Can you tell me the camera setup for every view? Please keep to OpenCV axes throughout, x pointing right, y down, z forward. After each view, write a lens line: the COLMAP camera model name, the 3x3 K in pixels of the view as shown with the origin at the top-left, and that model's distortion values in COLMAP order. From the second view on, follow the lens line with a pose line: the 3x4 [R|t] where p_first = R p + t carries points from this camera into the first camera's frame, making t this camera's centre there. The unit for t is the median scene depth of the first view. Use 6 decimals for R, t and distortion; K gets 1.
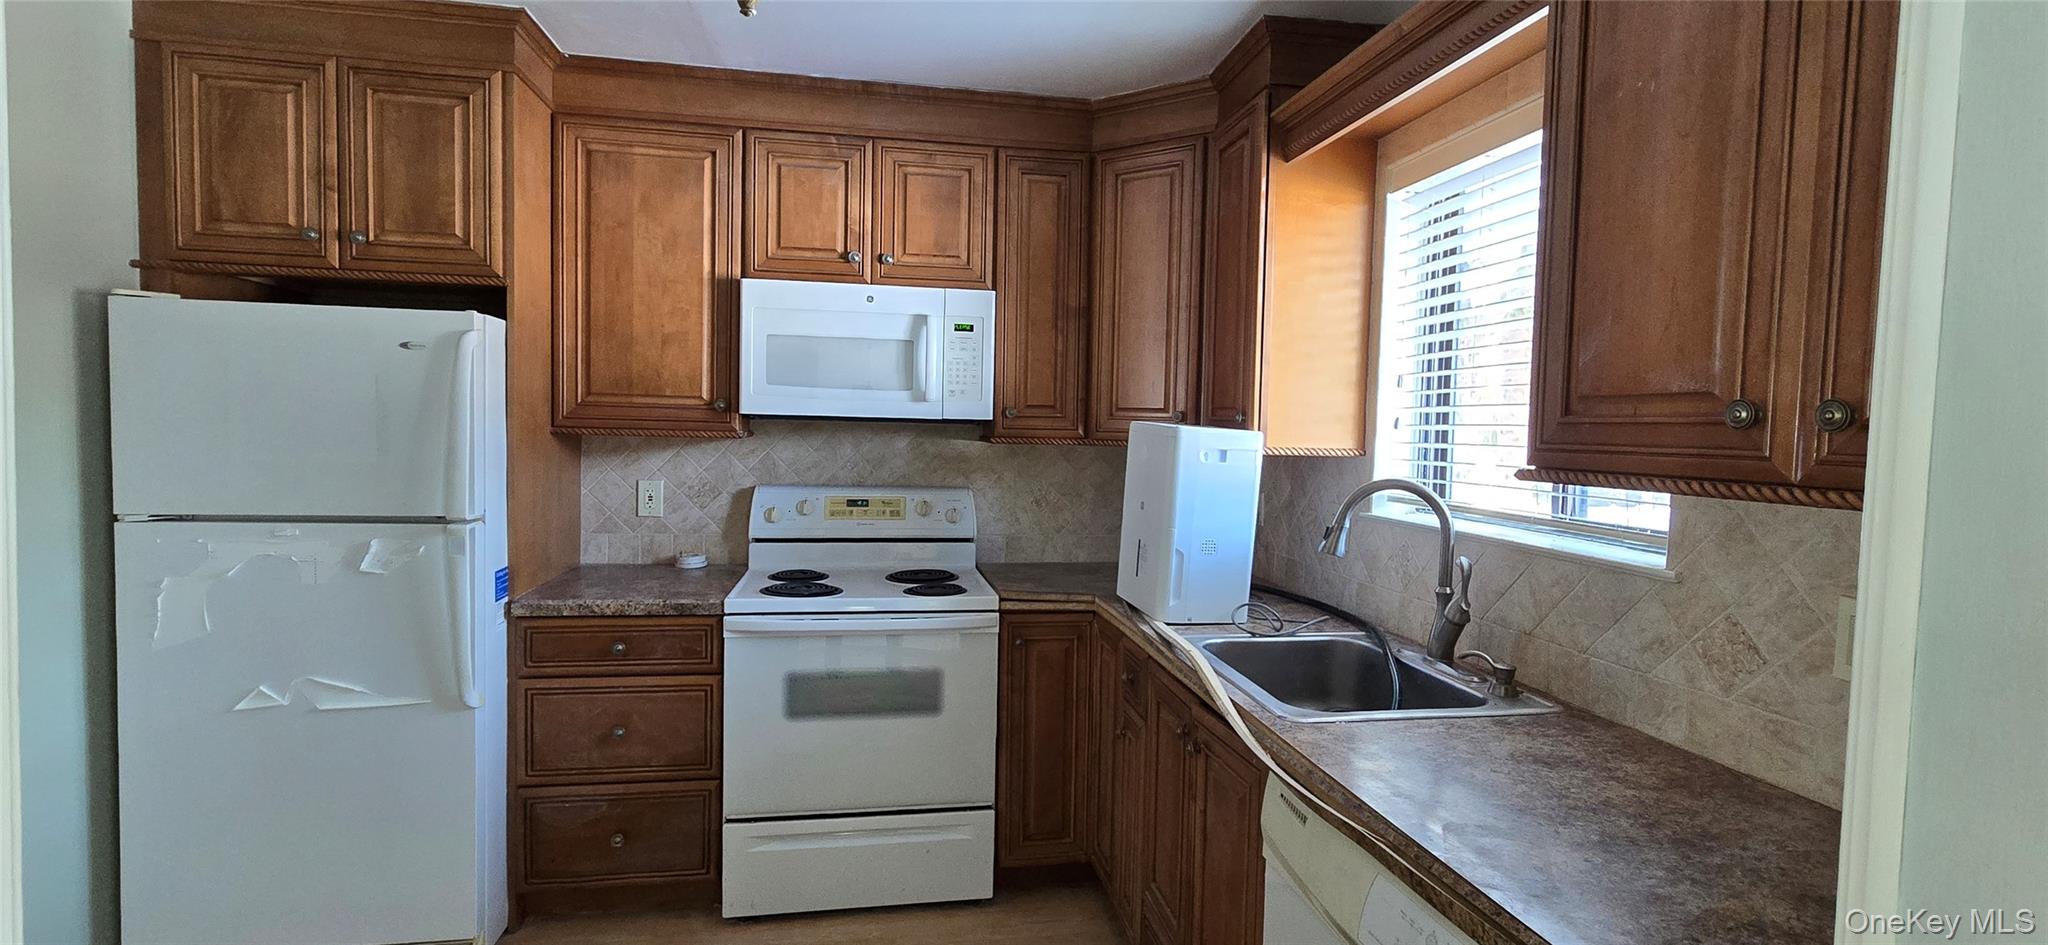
lens RADIAL K [[914.2, 0, 1024.0], [0, 914.2, 472.5], [0, 0, 1]] dist [0.000116, 0.000026]
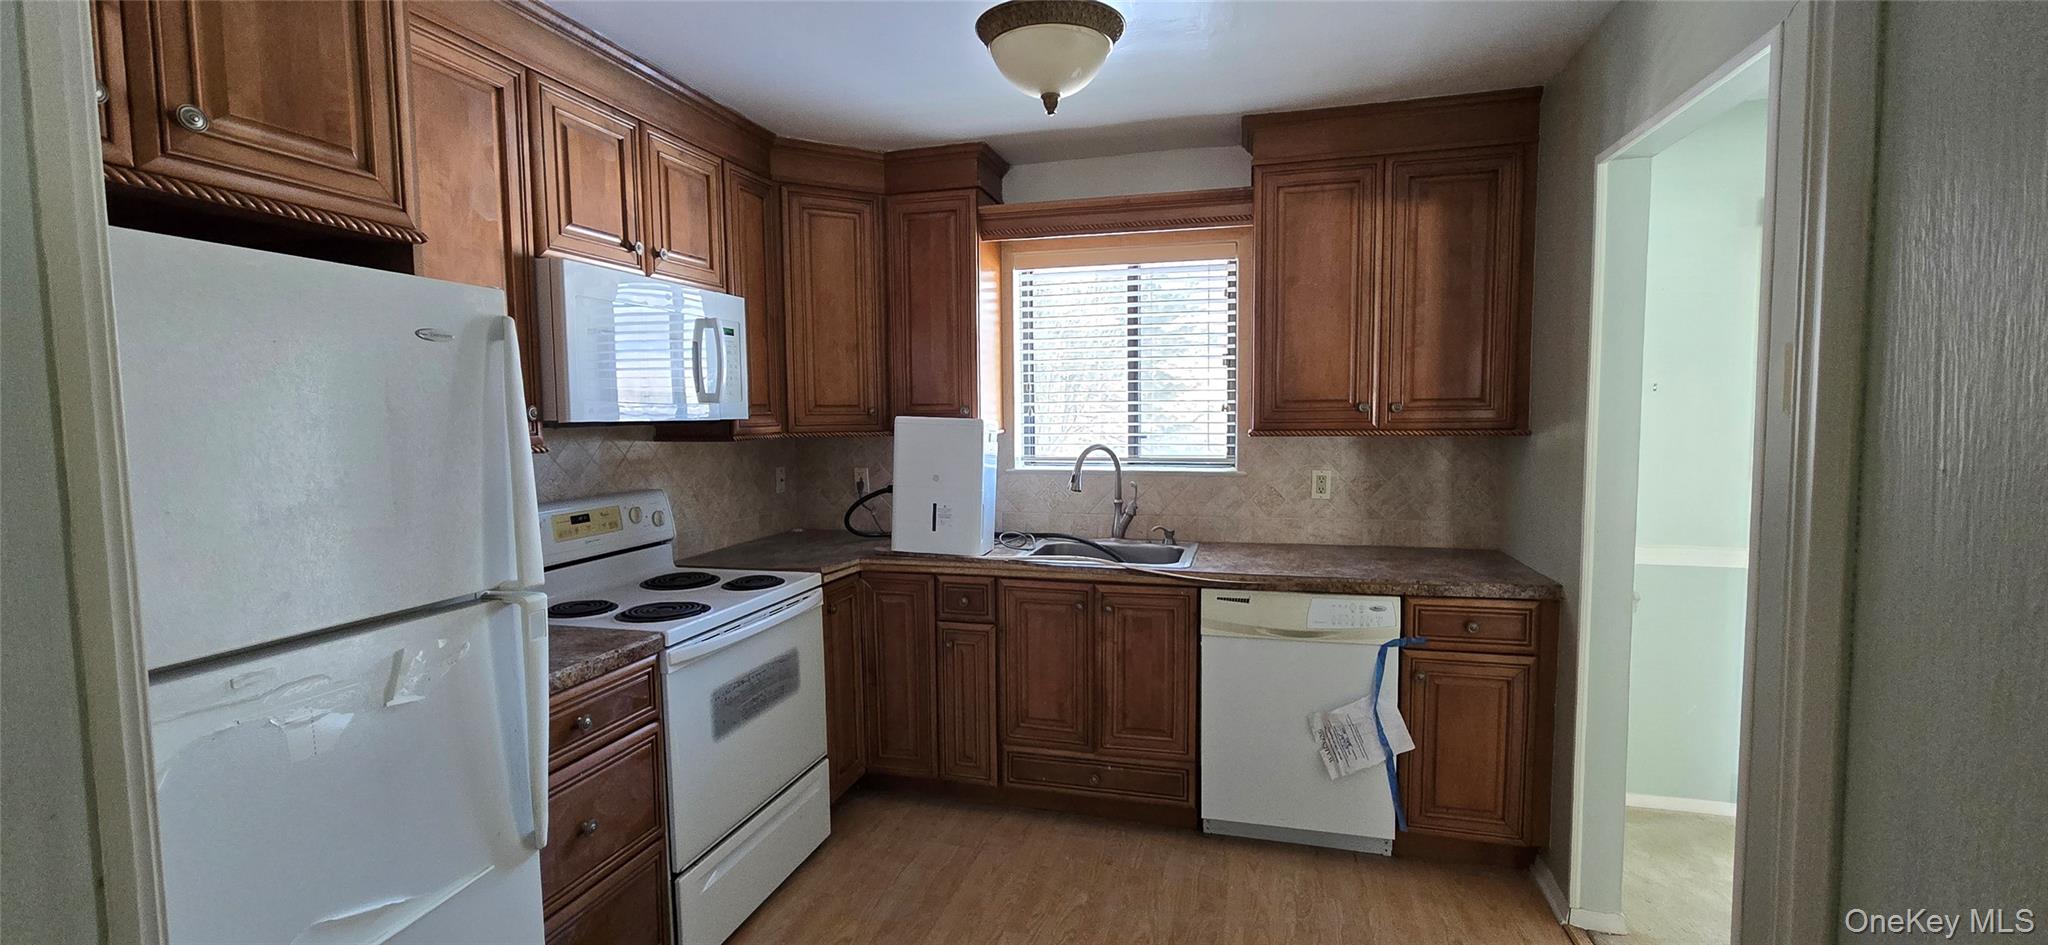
lens RADIAL K [[840.1, 0, 1034.7], [0, 840.1, 468.9], [0, 0, 1]] dist [0.000291, 0.000107]
pose [[0.421205, -0.090224, 0.902467, -0.821404], [0.064764, 0.995492, 0.069296, -0.048117], [-0.904650, 0.029260, 0.425149, 0.293680]]
